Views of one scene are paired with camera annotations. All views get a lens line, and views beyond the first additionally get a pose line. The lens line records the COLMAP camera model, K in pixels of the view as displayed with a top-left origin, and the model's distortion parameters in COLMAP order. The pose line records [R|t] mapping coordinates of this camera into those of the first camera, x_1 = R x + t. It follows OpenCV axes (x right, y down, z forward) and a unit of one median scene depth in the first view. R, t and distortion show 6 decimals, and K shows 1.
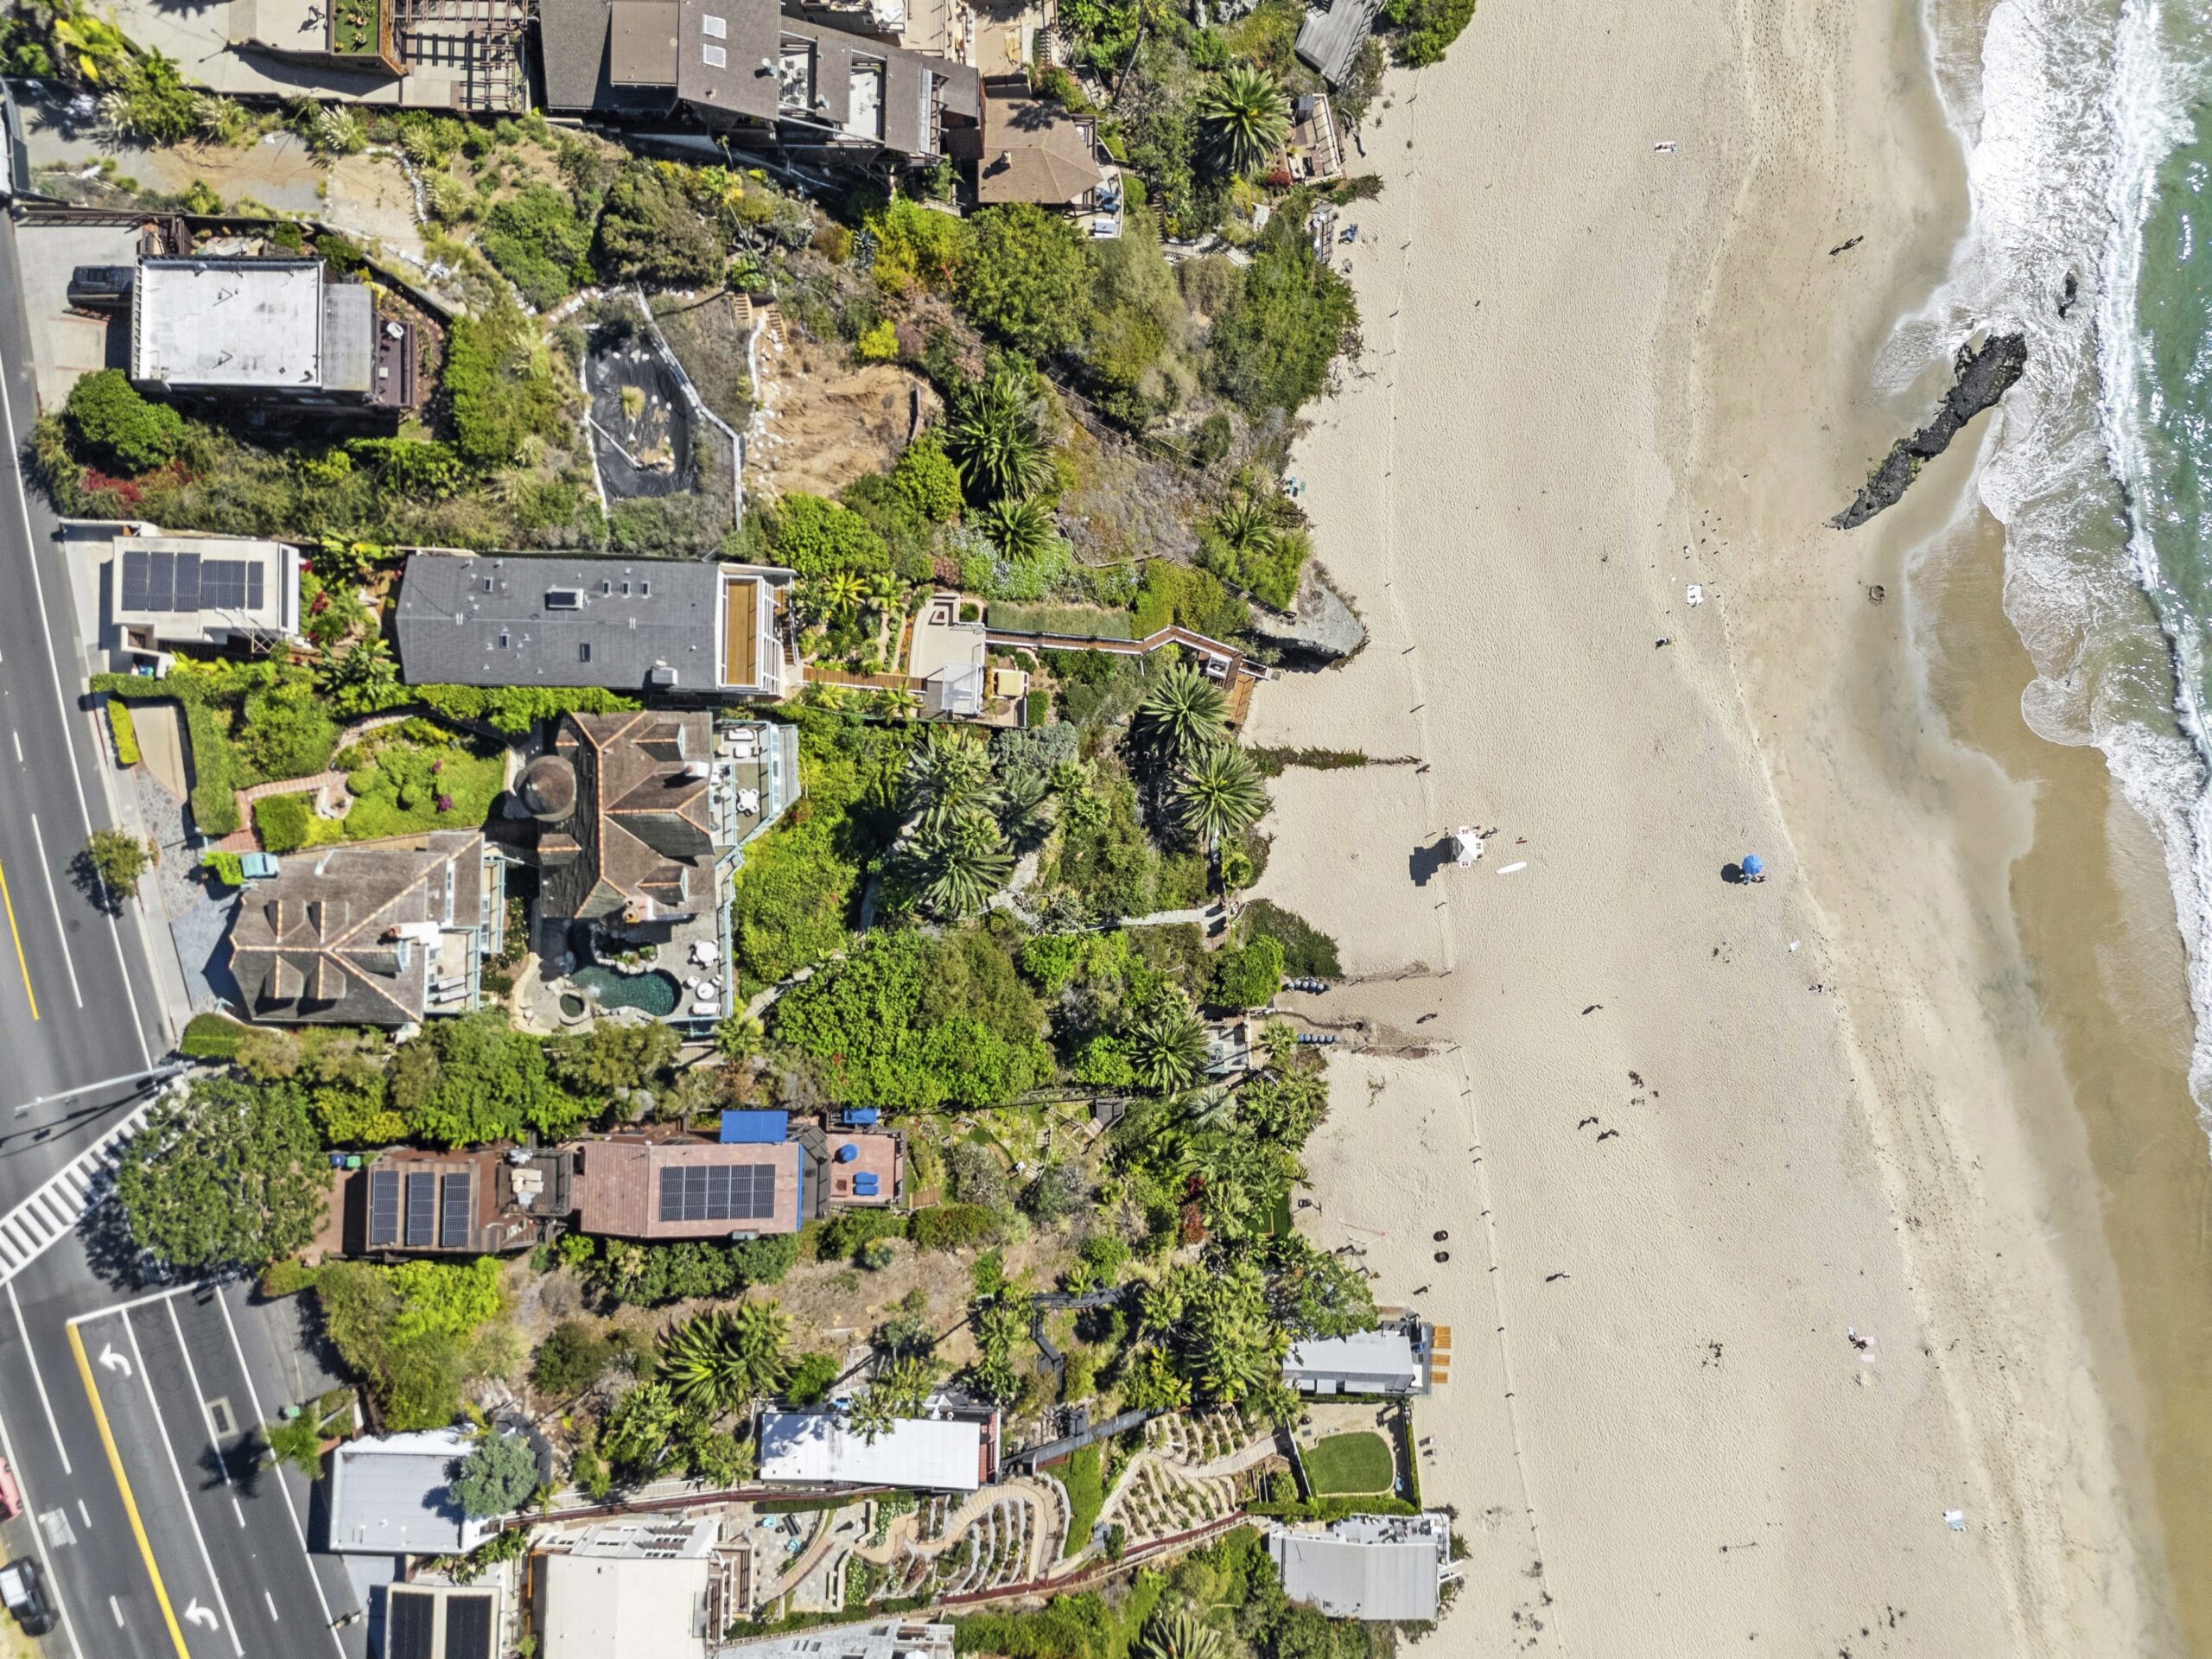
lens RADIAL K [[1560.3, 0, 1115.9], [0, 1560.3, 825.9], [0, 0, 1]] dist [0.040218, -0.009752]
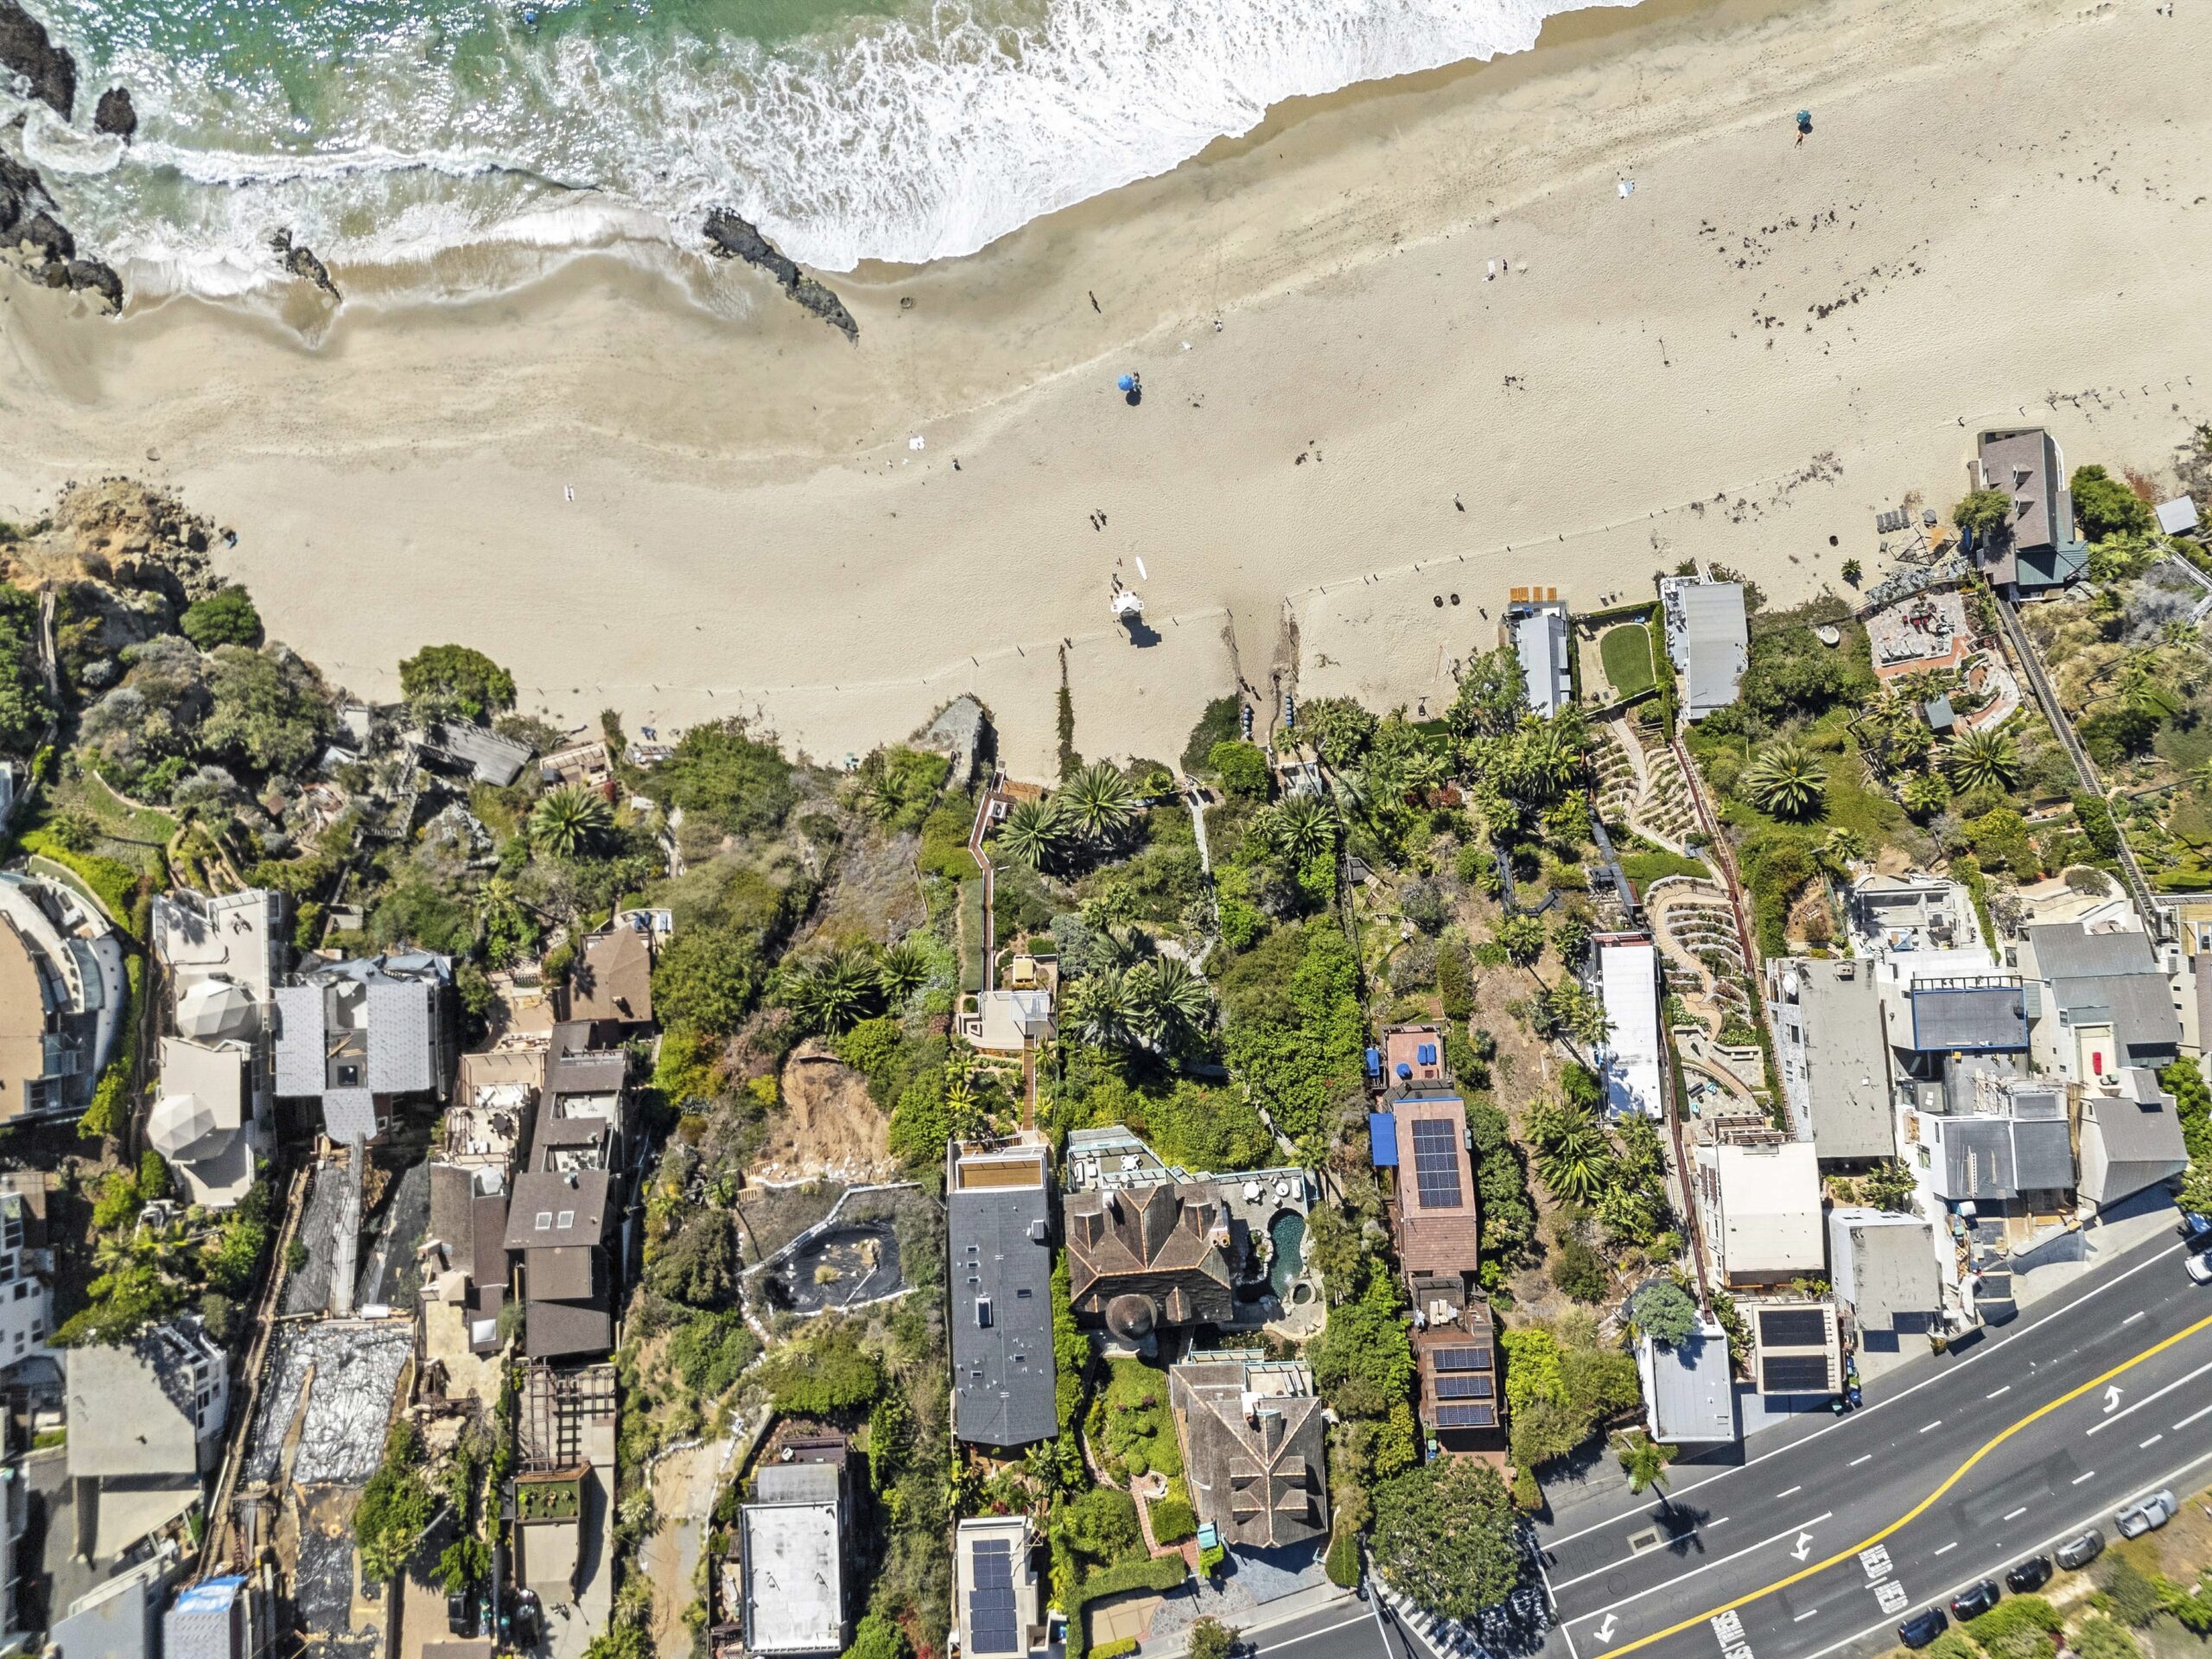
lens RADIAL K [[1560.3, 0, 1098.3], [0, 1560.3, 835.5], [0, 0, 1]] dist [0.040218, -0.009752]
pose [[-0.070569, -0.995370, 0.065257, -0.048005], [0.997141, -0.072163, -0.022401, 0.005541], [0.027007, 0.063489, 0.997617, -0.280990]]
